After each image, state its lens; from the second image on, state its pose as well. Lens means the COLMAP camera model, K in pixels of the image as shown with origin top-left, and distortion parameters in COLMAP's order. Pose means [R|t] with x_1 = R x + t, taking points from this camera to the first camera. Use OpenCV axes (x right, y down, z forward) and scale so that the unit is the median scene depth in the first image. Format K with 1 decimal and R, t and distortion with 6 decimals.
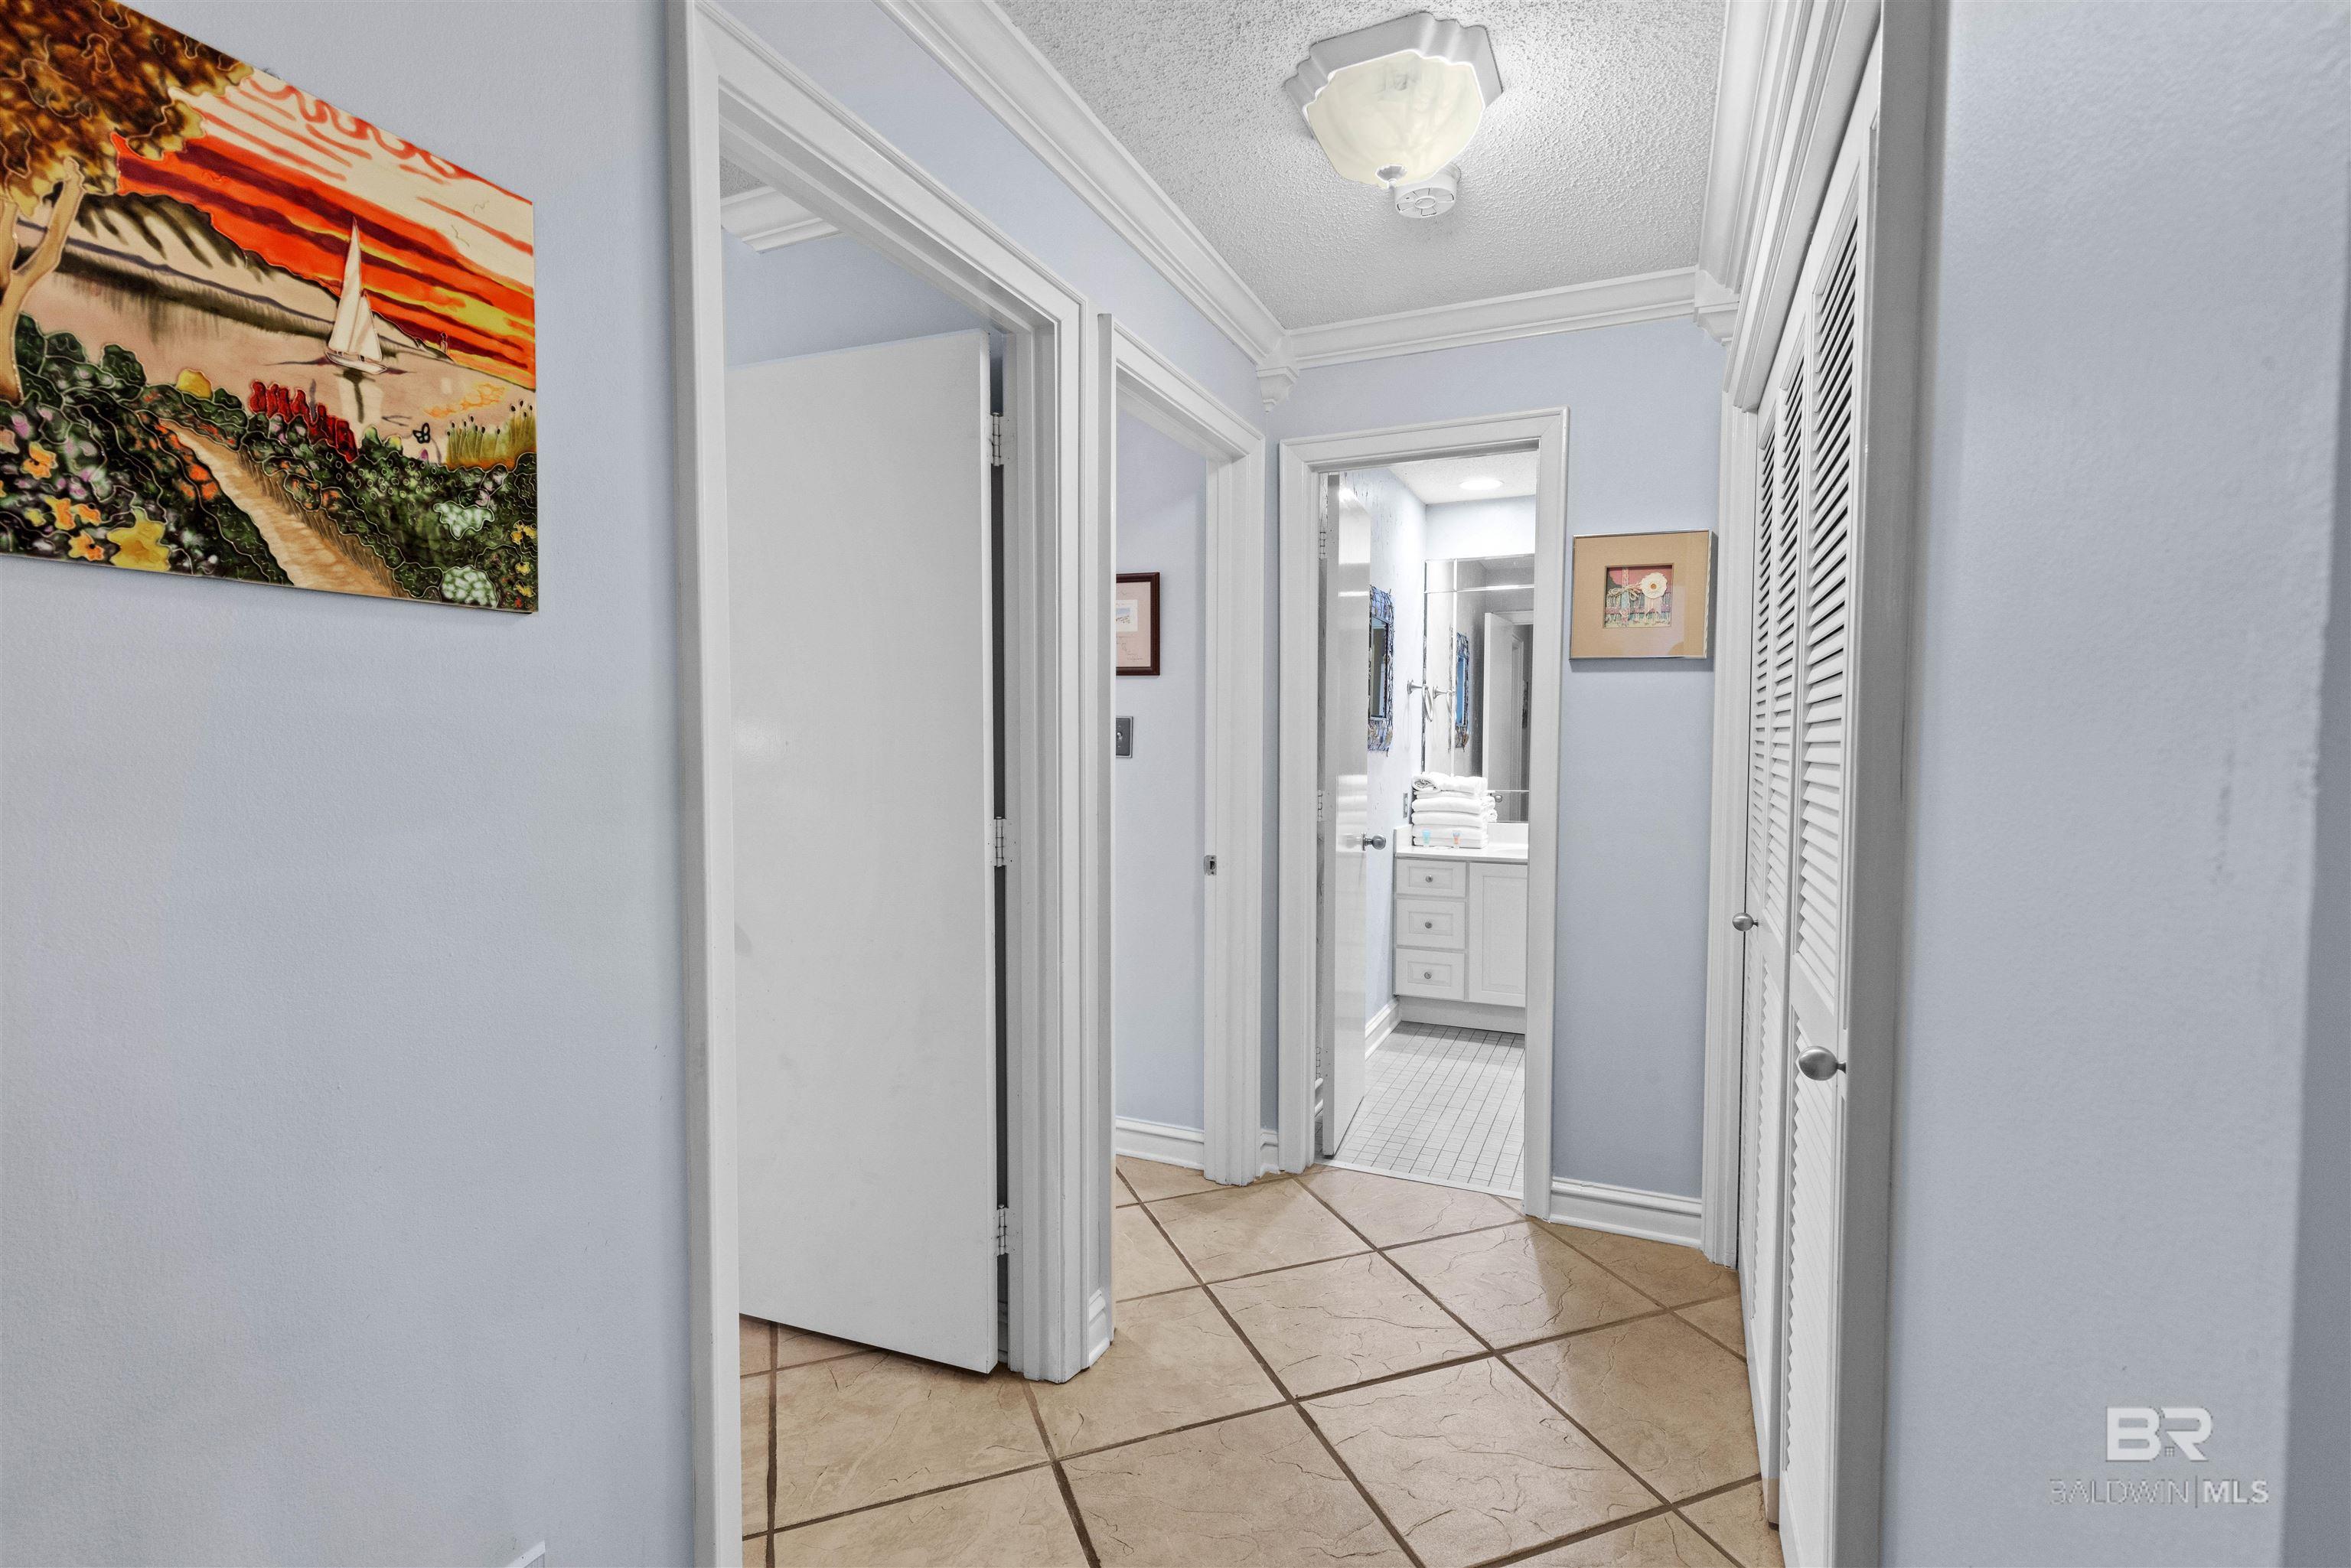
lens RADIAL K [[1066.2, 0, 1176.0], [0, 1066.2, 780.5], [0, 0, 1]] dist [0.003151, 0.001006]
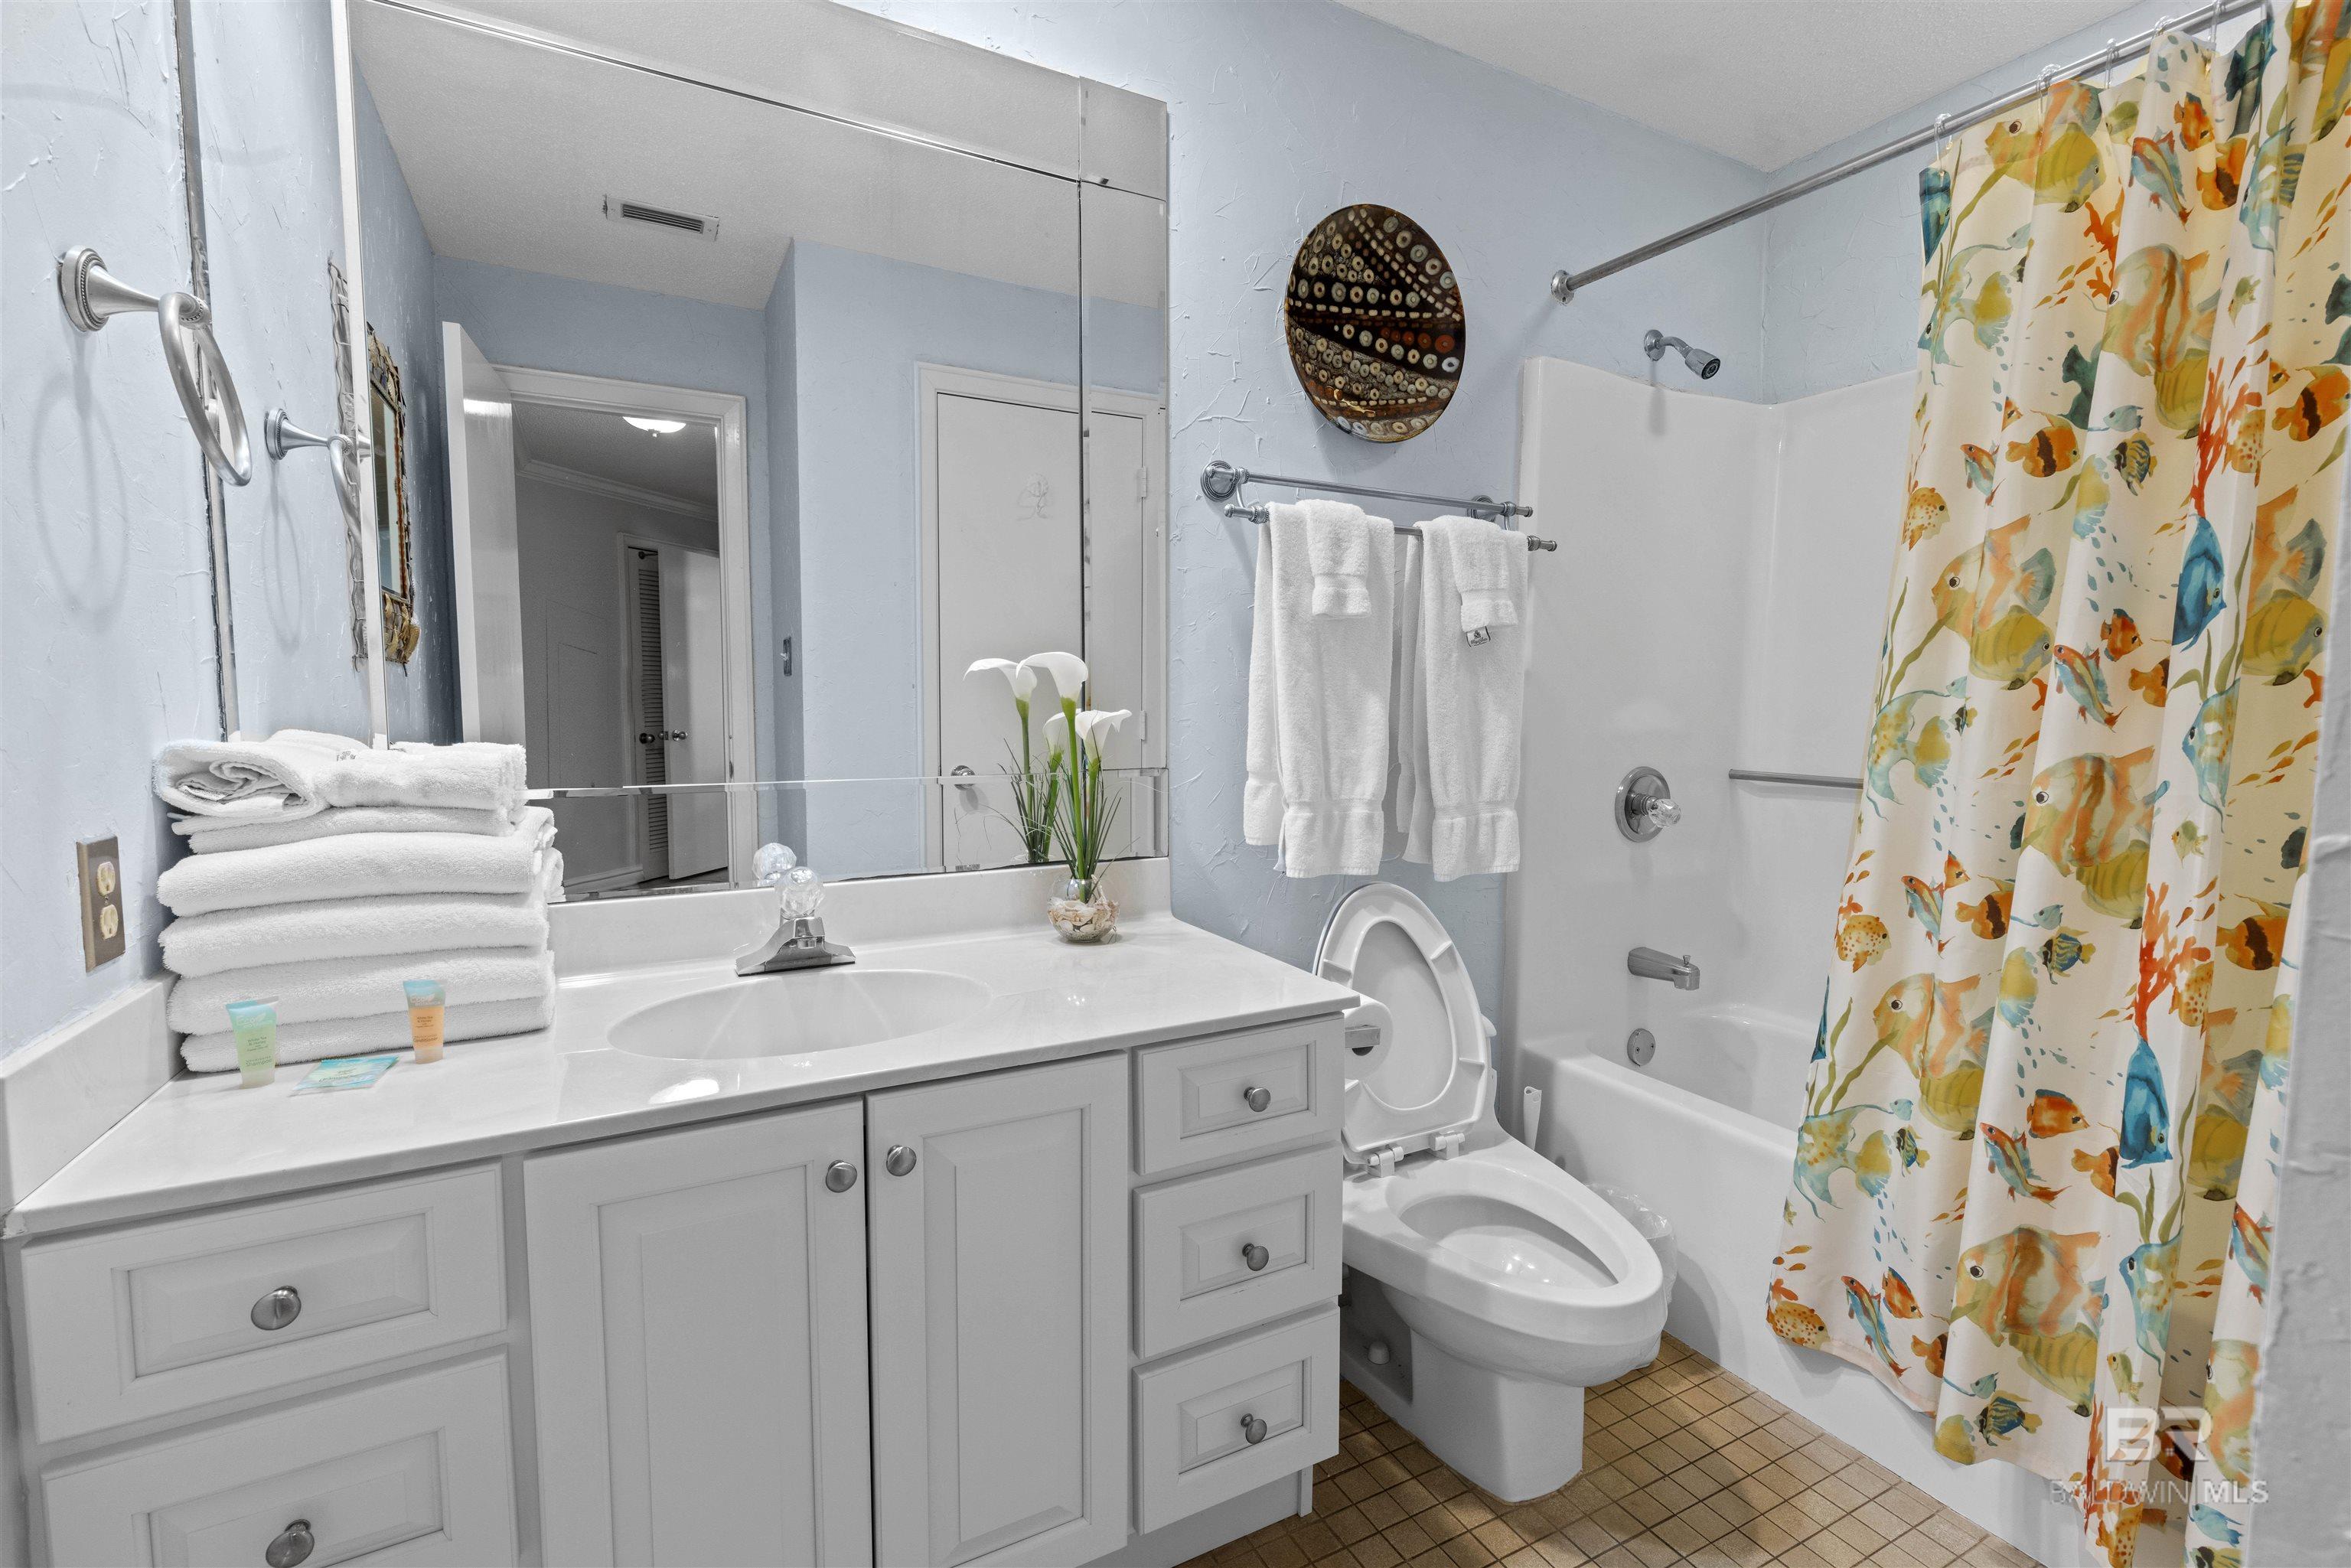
lens RADIAL K [[1066.2, 0, 1178.6], [0, 1066.2, 790.4], [0, 0, 1]] dist [0.003151, 0.001006]
pose [[0.610974, -0.055165, 0.789726, 0.175007], [0.024553, 0.998410, 0.050746, -0.001503], [-0.791270, -0.011614, 0.611357, 0.699212]]
